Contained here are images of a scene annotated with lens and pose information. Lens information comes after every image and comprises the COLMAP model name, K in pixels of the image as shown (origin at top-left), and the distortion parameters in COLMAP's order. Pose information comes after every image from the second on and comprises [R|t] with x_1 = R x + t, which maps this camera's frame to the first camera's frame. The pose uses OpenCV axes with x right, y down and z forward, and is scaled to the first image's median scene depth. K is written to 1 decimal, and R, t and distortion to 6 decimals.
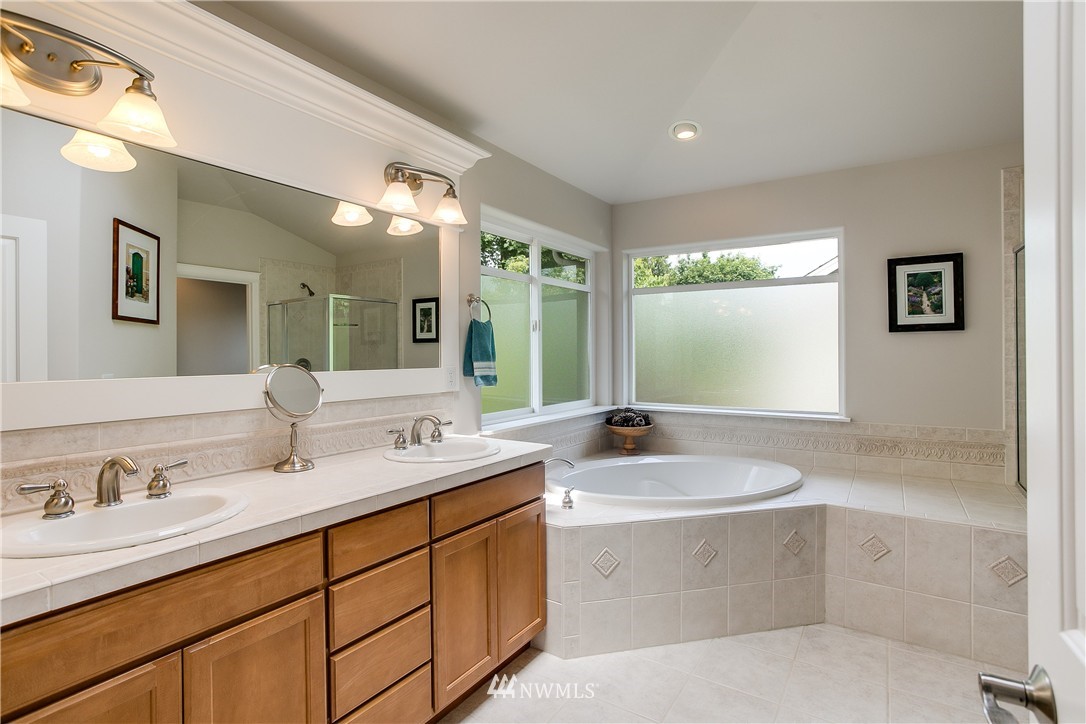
lens RADIAL K [[536.5, 0, 543.0], [0, 536.5, 362.0], [0, 0, 1]] dist [-0.067252, 0.037592]
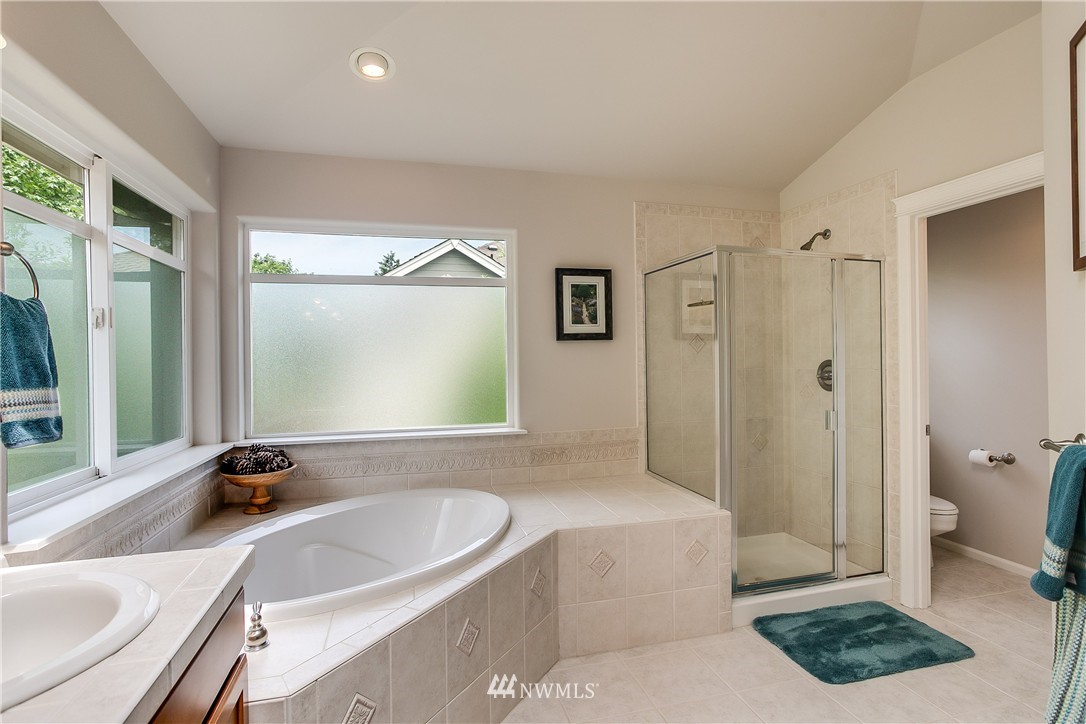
lens RADIAL K [[536.5, 0, 543.0], [0, 536.5, 362.0], [0, 0, 1]] dist [-0.067252, 0.037592]
pose [[0.657541, -0.009650, 0.753357, -0.138691], [0.023428, 0.999696, -0.007643, -0.008527], [-0.753054, 0.022675, 0.657568, 0.353229]]
